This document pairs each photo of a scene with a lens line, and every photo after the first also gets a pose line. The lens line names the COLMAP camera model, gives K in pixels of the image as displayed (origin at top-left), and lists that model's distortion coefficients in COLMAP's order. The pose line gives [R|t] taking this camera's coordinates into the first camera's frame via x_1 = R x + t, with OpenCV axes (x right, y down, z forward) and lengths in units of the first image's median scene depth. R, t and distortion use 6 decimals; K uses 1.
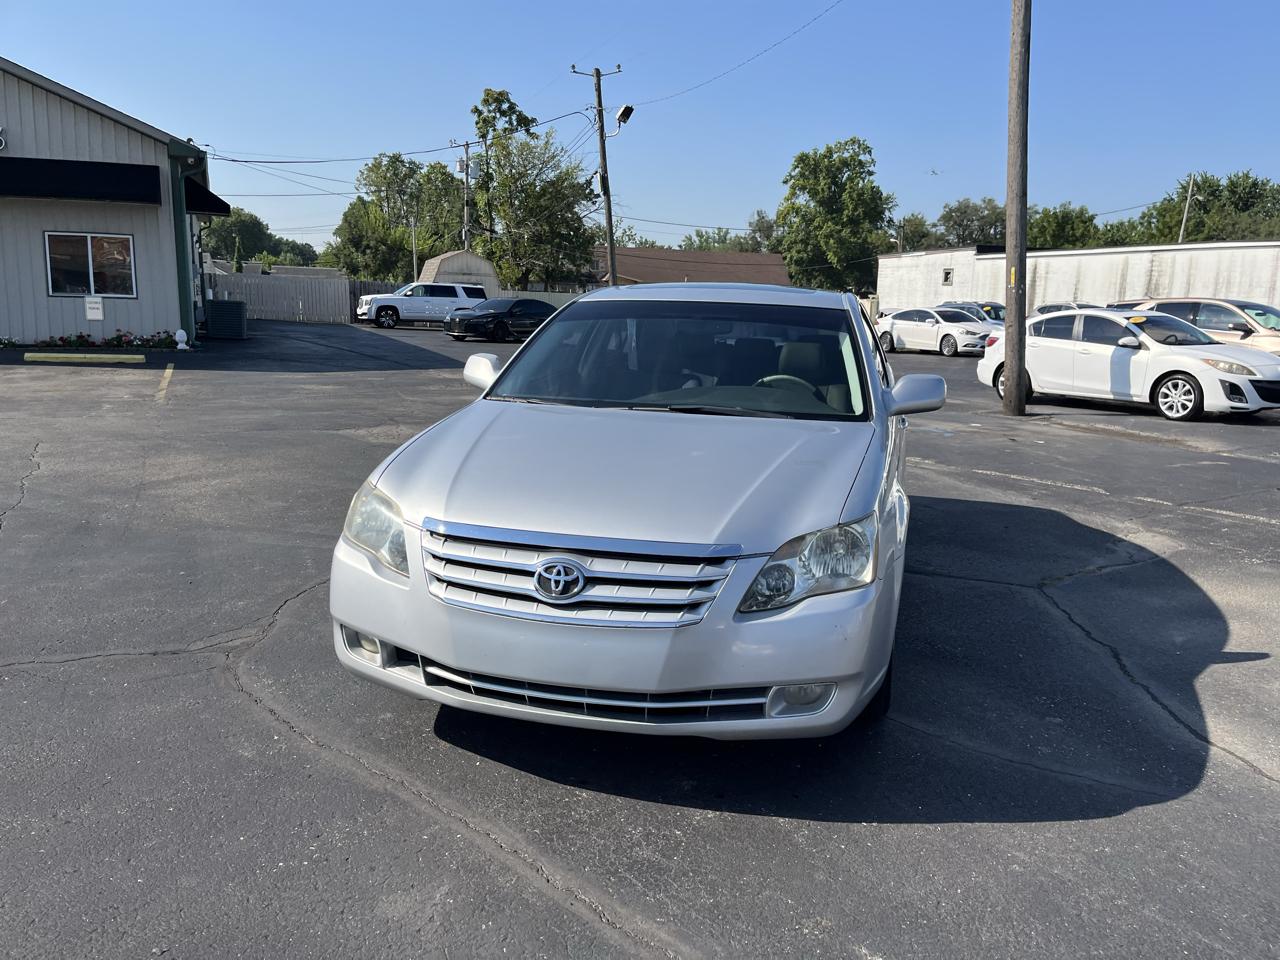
lens RADIAL K [[972.2, 0, 653.8], [0, 972.2, 484.0], [0, 0, 1]] dist [0.065188, -0.085998]
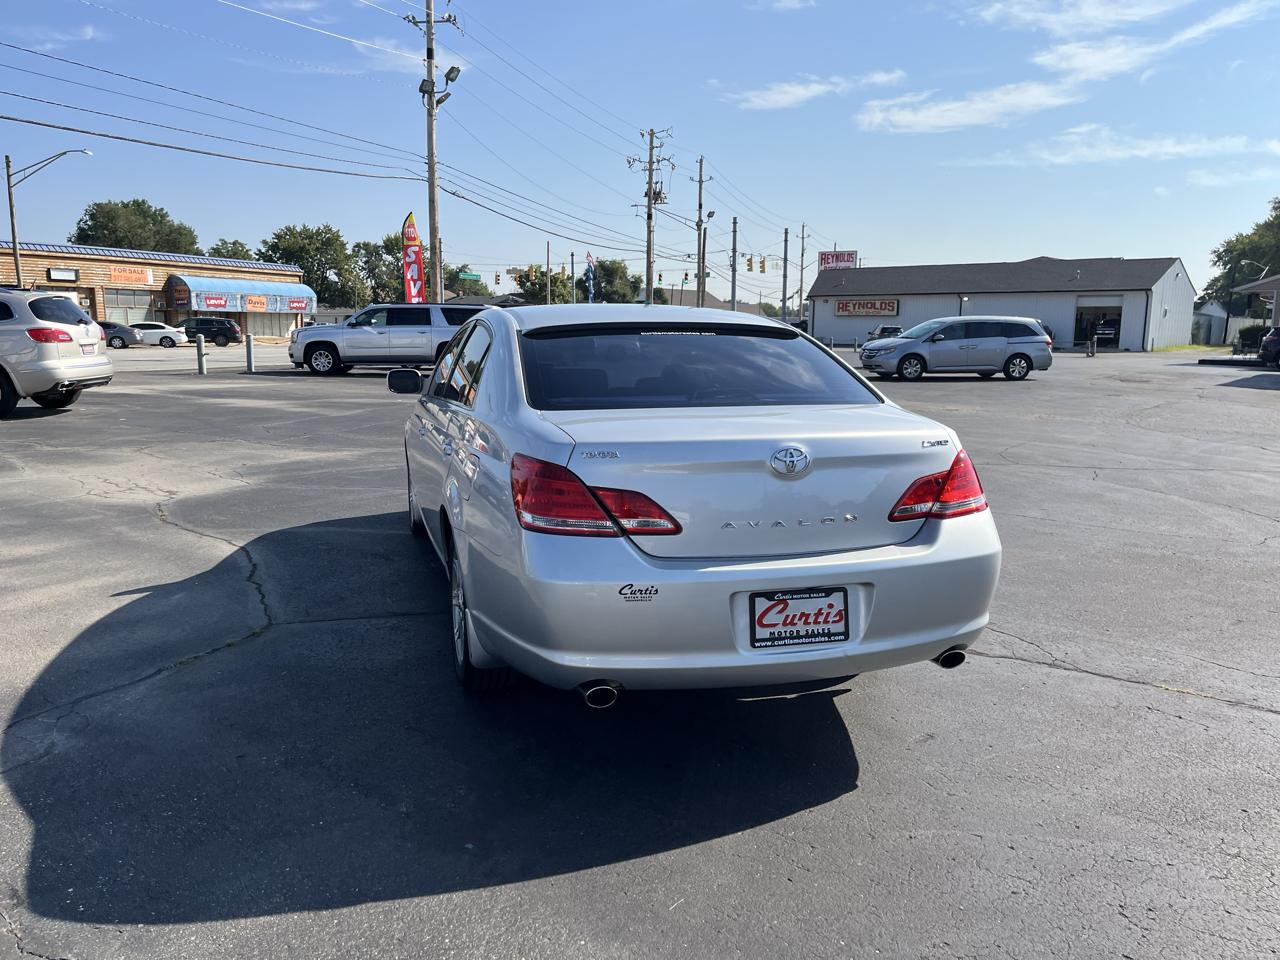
lens RADIAL K [[972.4, 0, 647.4], [0, 972.4, 481.2], [0, 0, 1]] dist [0.068335, -0.091177]
pose [[-0.861445, 0.043606, -0.505975, 0.129186], [-0.127430, 0.945873, 0.298473, -0.079336], [0.491603, 0.321595, -0.809261, 0.440975]]
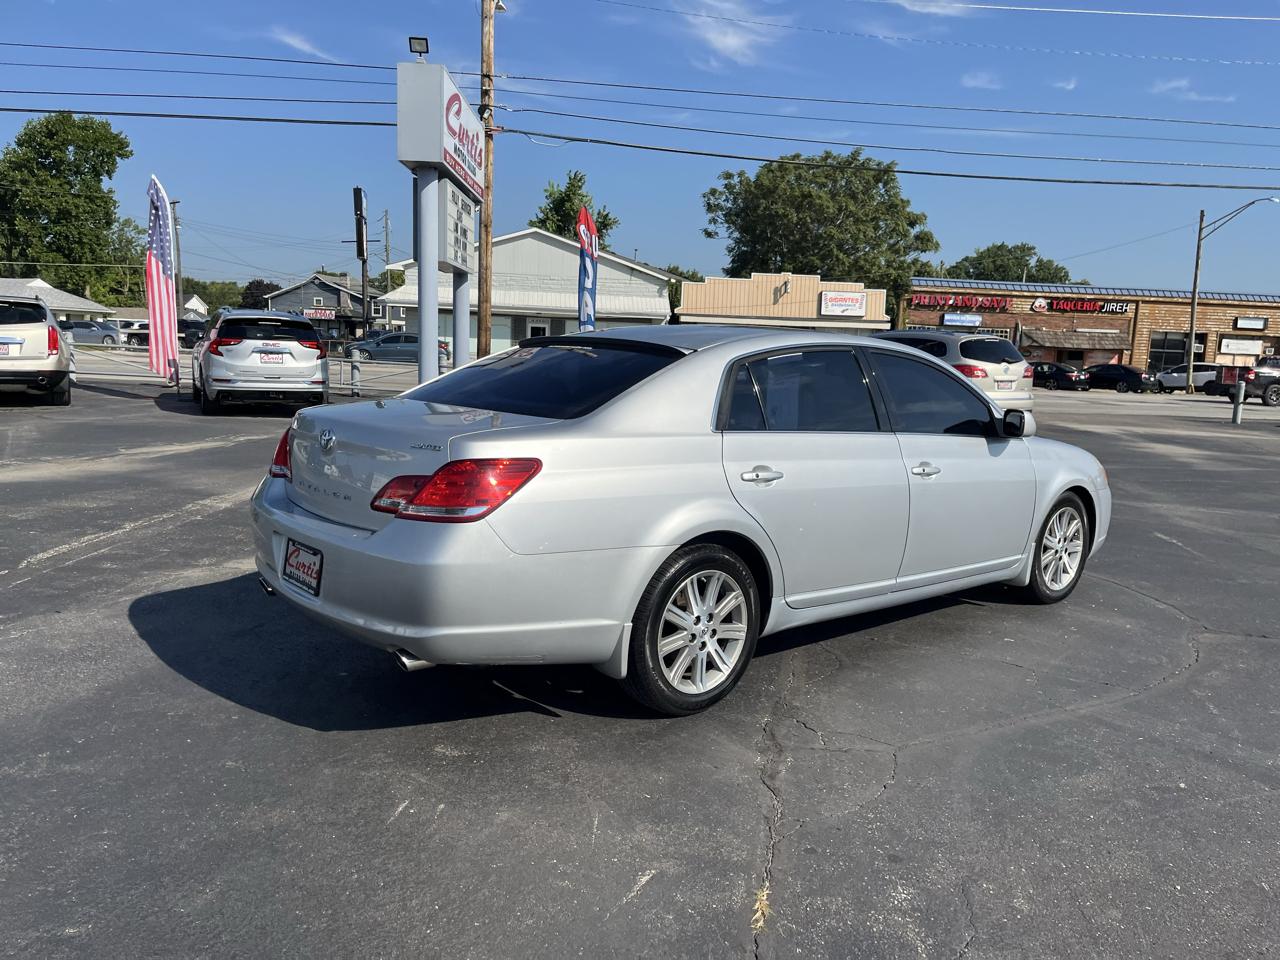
lens RADIAL K [[972.4, 0, 650.9], [0, 972.4, 482.5], [0, 0, 1]] dist [0.068335, -0.091177]
pose [[-0.817750, -0.138901, 0.558561, -0.096248], [0.045683, 0.951719, 0.303551, -0.084994], [-0.573757, 0.273745, -0.771924, 0.438556]]
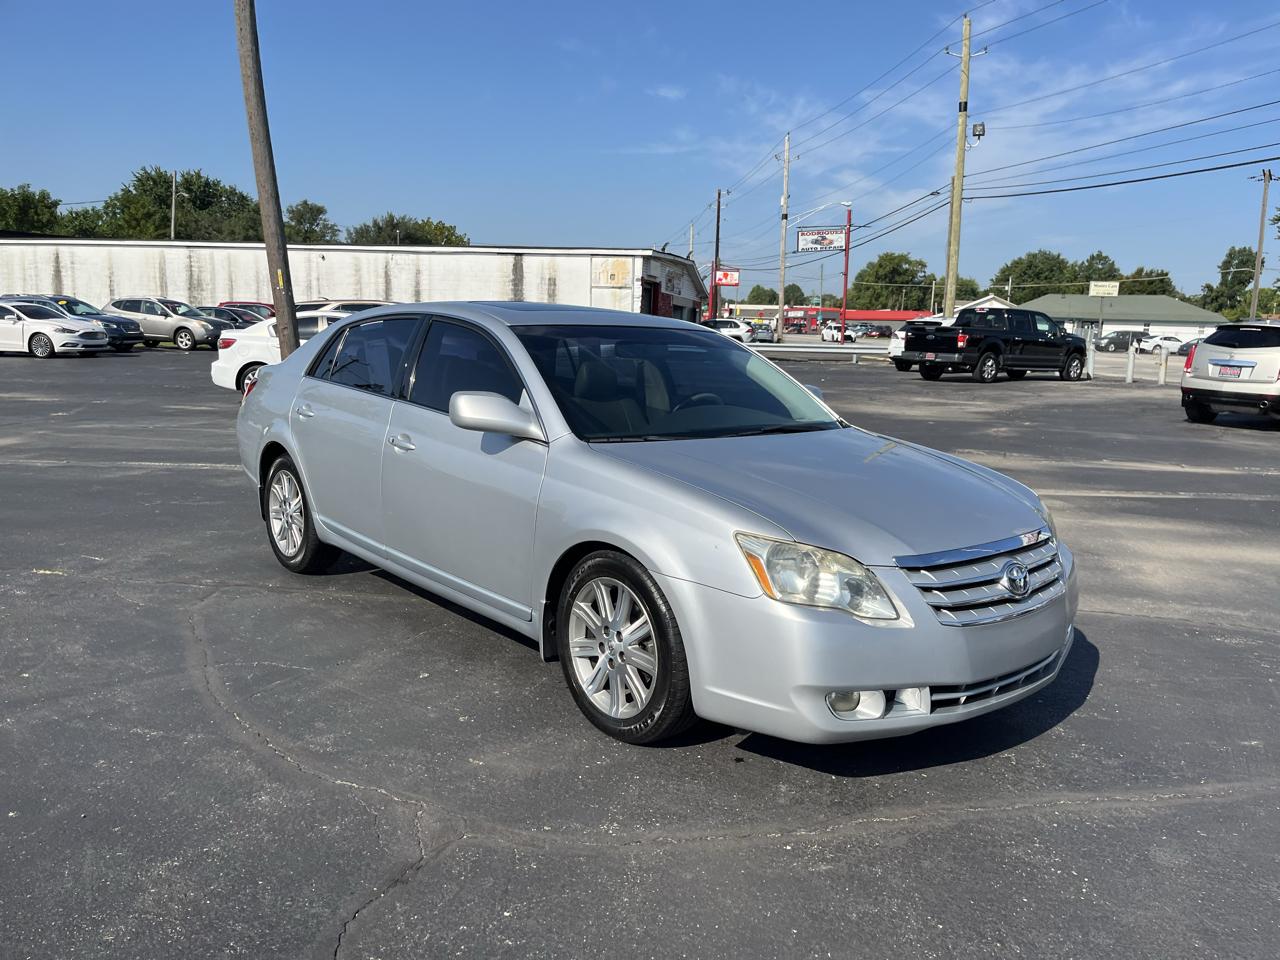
lens RADIAL K [[972.2, 0, 651.9], [0, 972.2, 485.1], [0, 0, 1]] dist [0.065188, -0.085998]
pose [[0.569069, -0.144215, 0.809545, -0.159975], [0.136406, 0.987416, 0.080016, -0.020790], [-0.810897, 0.064892, 0.581580, 0.082475]]
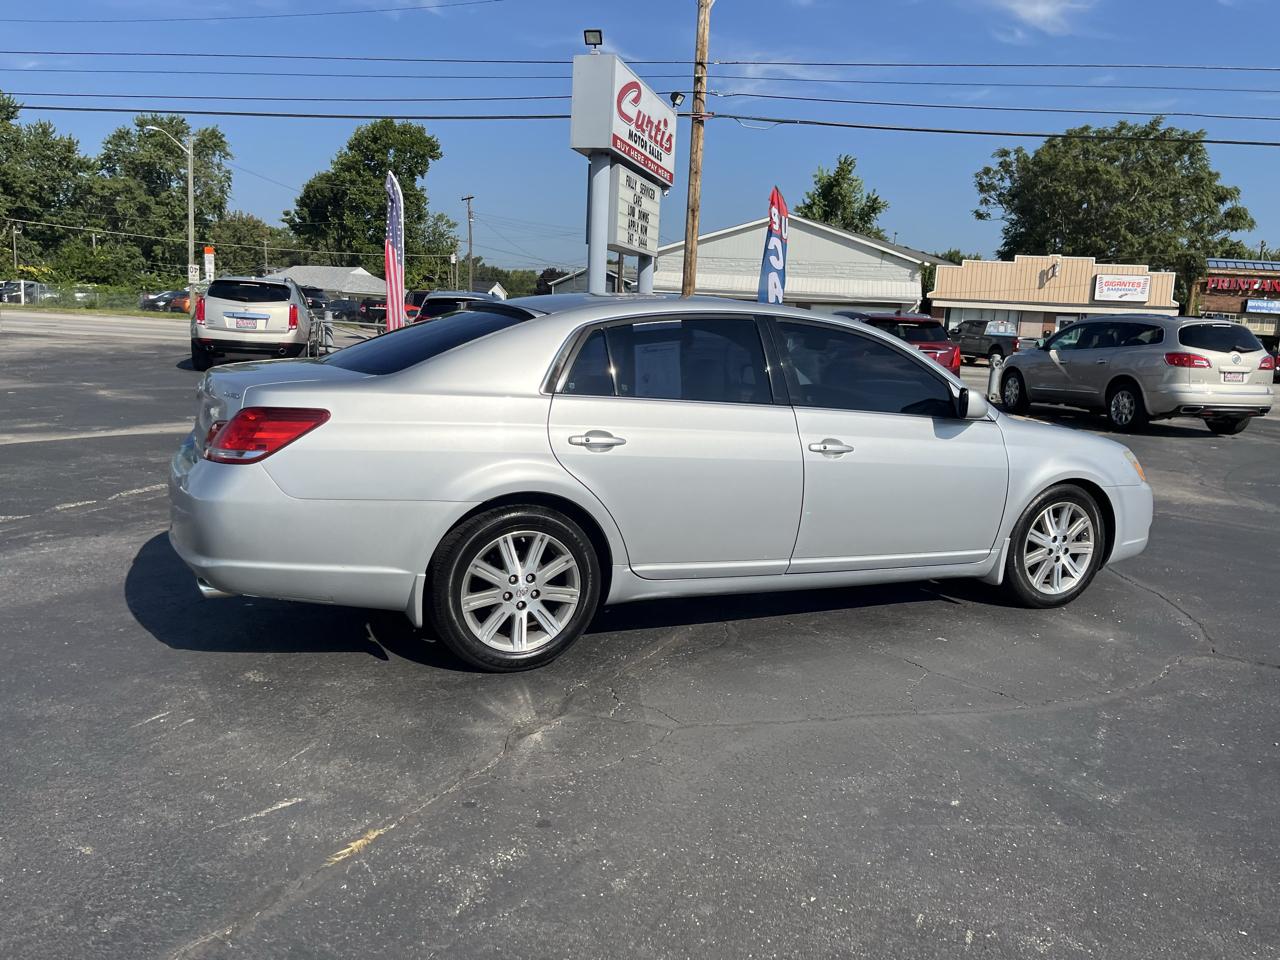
lens RADIAL K [[972.2, 0, 651.3], [0, 972.2, 461.7], [0, 0, 1]] dist [0.065188, -0.085998]
pose [[-0.627695, -0.171315, 0.759375, -0.154860], [0.077278, 0.956953, 0.279767, -0.076232], [-0.774614, 0.234291, -0.587436, 0.385968]]
